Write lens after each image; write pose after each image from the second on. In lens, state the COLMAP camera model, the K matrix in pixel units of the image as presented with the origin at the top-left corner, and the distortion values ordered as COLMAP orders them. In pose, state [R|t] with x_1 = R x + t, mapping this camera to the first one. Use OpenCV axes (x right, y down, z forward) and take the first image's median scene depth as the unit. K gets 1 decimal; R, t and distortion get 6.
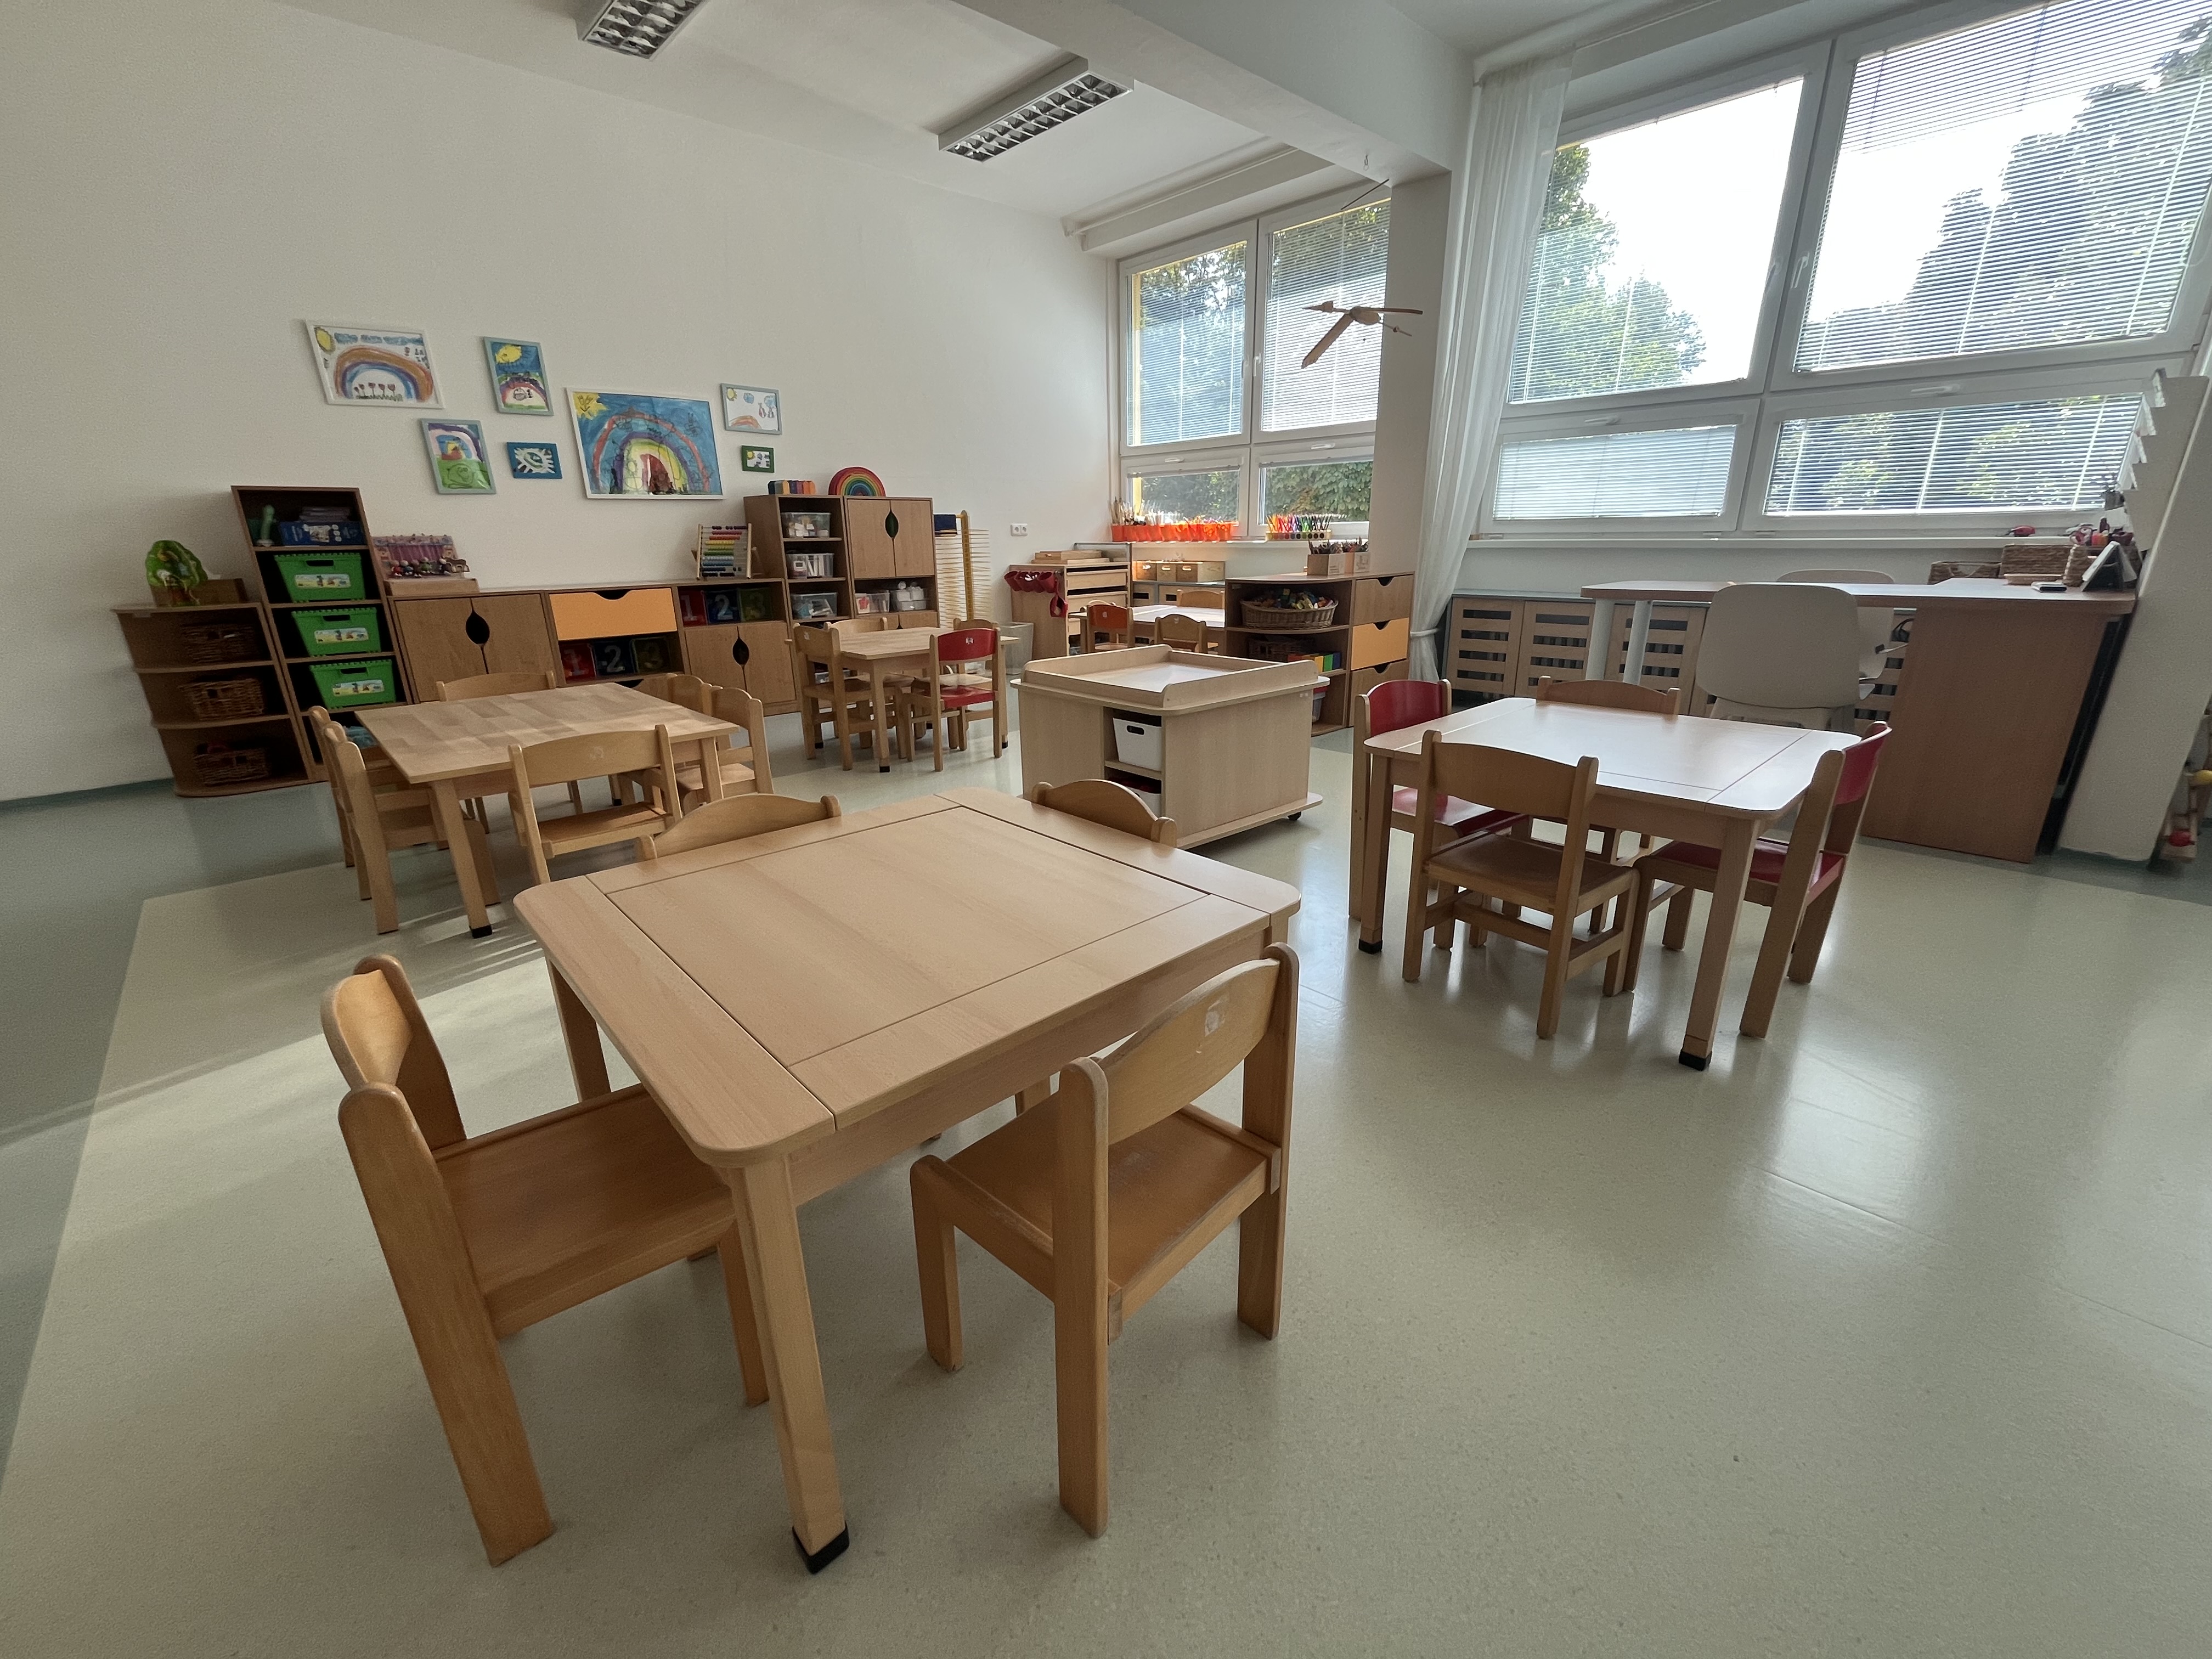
lens RADIAL K [[890.5, 0, 1114.0], [0, 890.5, 834.5], [0, 0, 1]] dist [-0.004231, -0.000351]
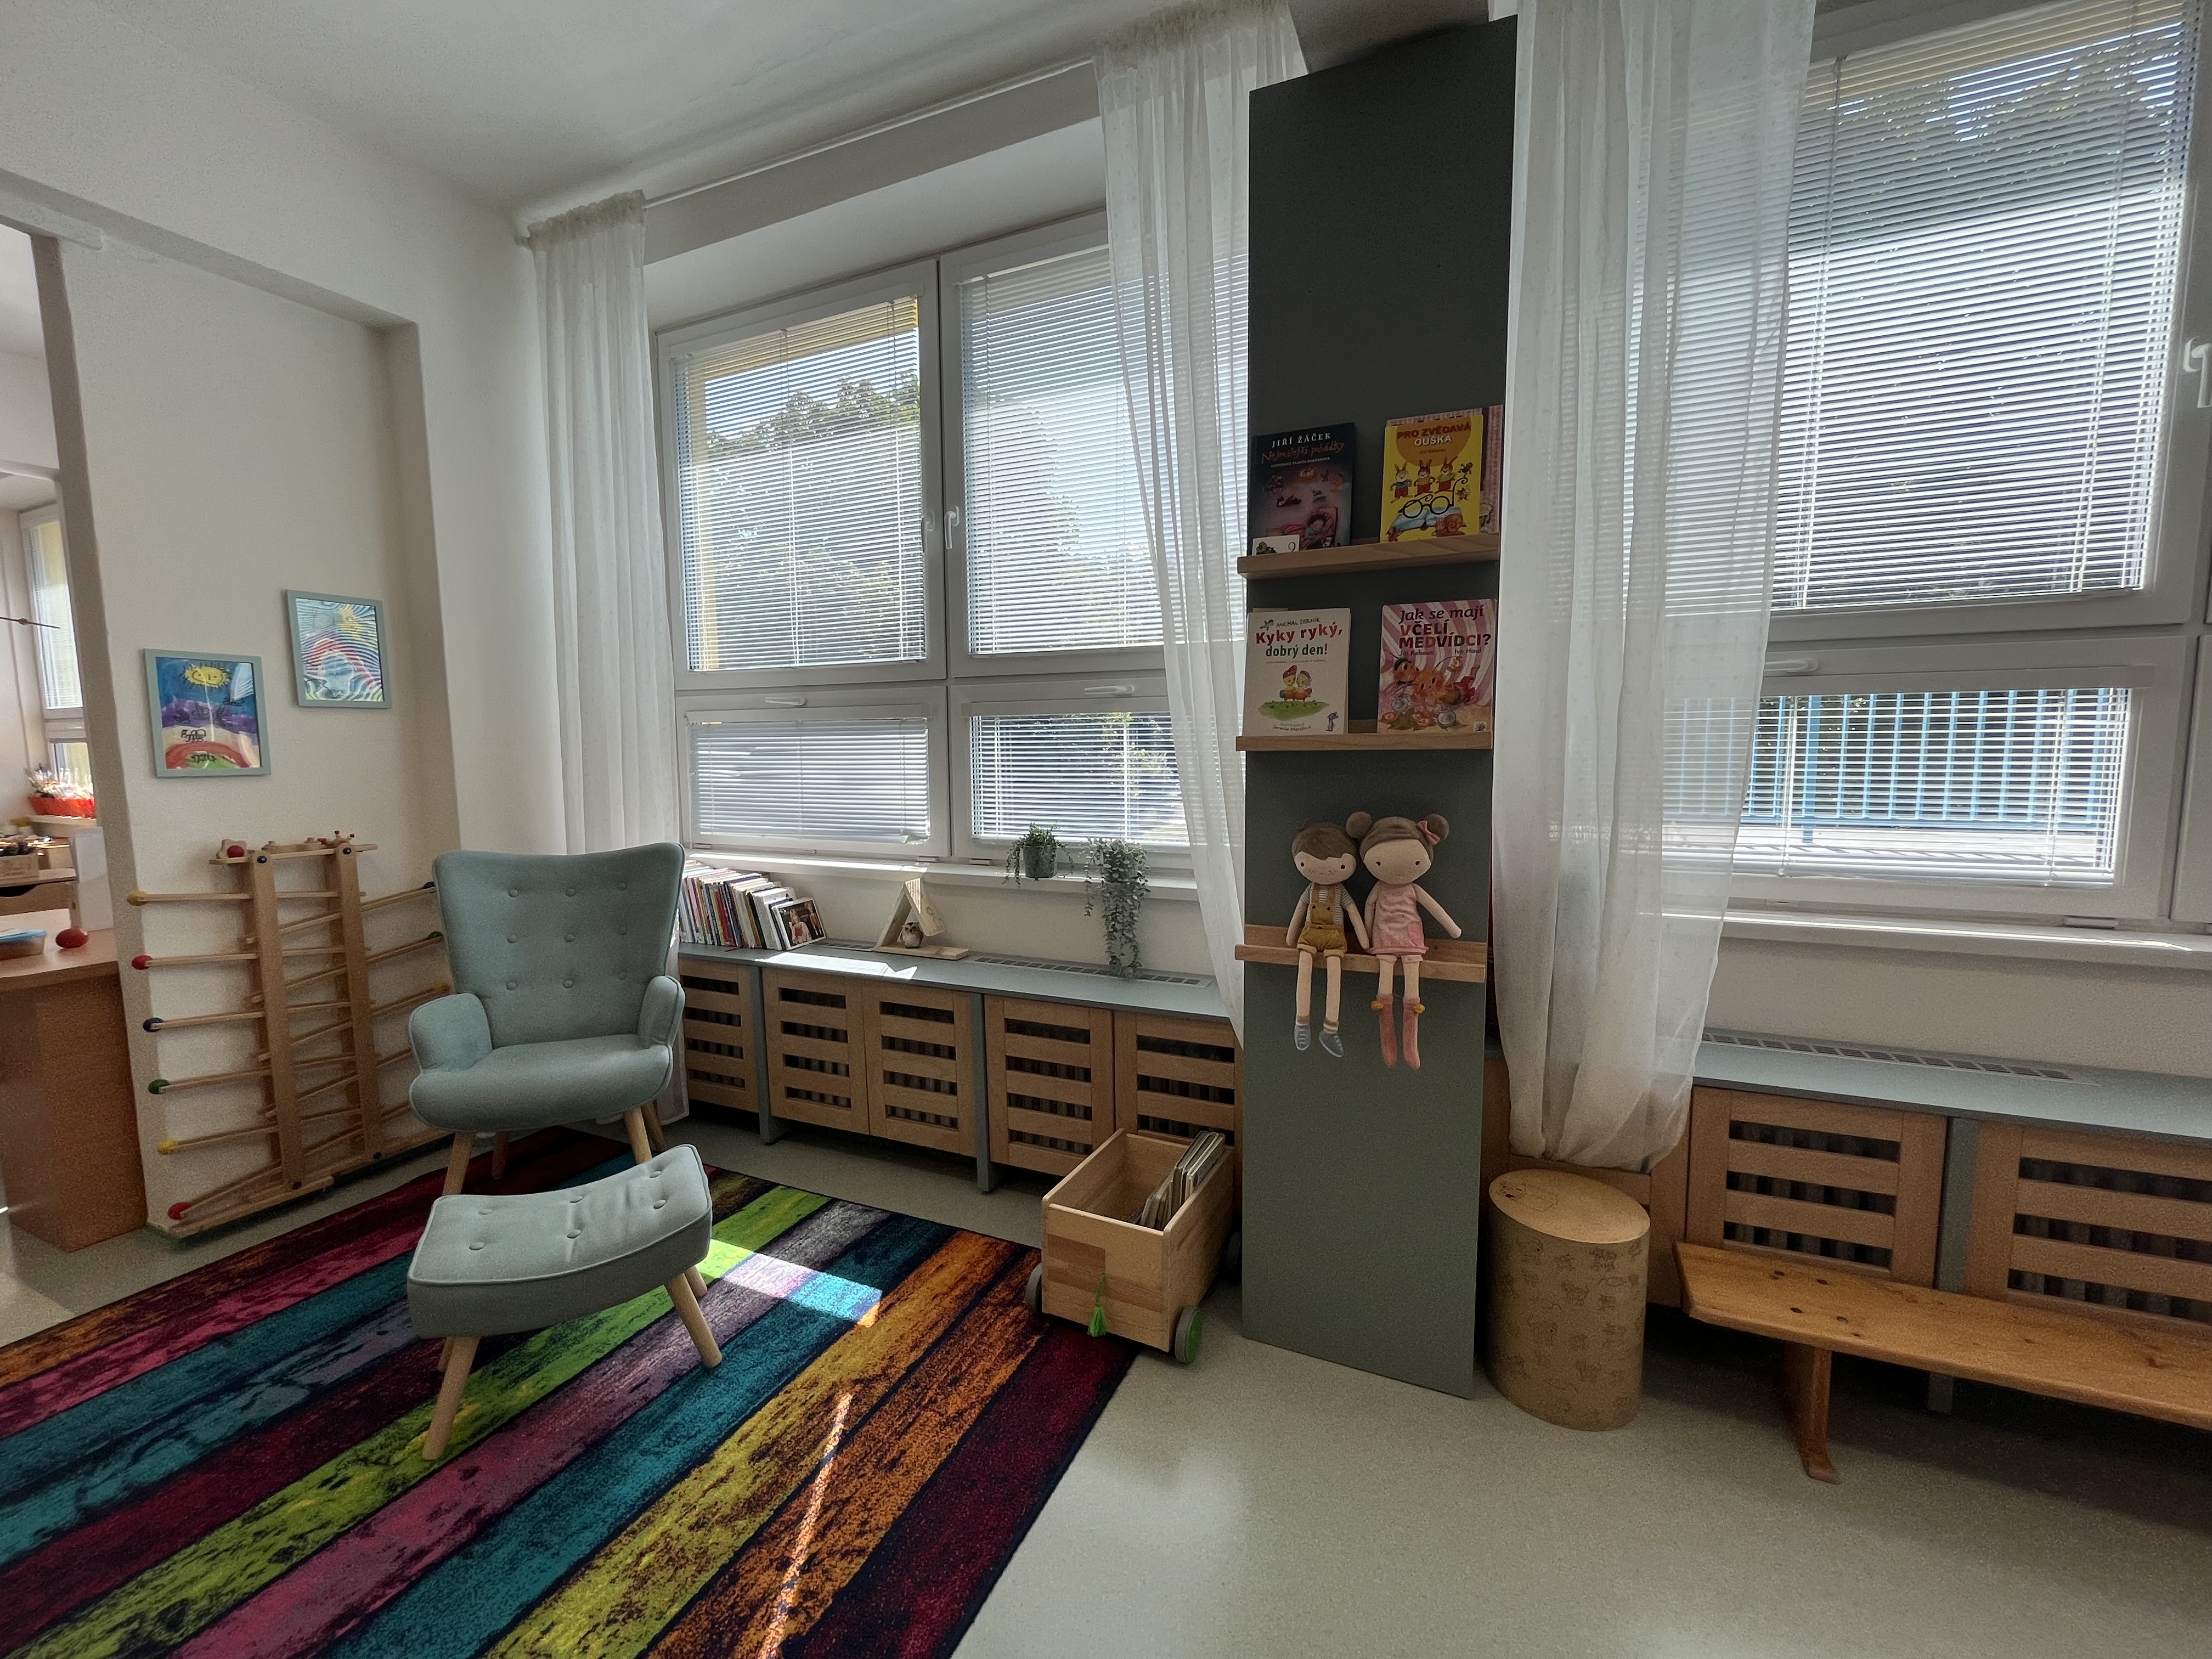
lens RADIAL K [[890.5, 0, 1105.9], [0, 890.5, 828.2], [0, 0, 1]] dist [-0.004231, -0.000351]
pose [[0.928676, -0.044902, 0.368165, 0.050924], [0.125675, 0.972018, -0.198460, -0.256812], [-0.348951, 0.230574, 0.908333, 0.554161]]
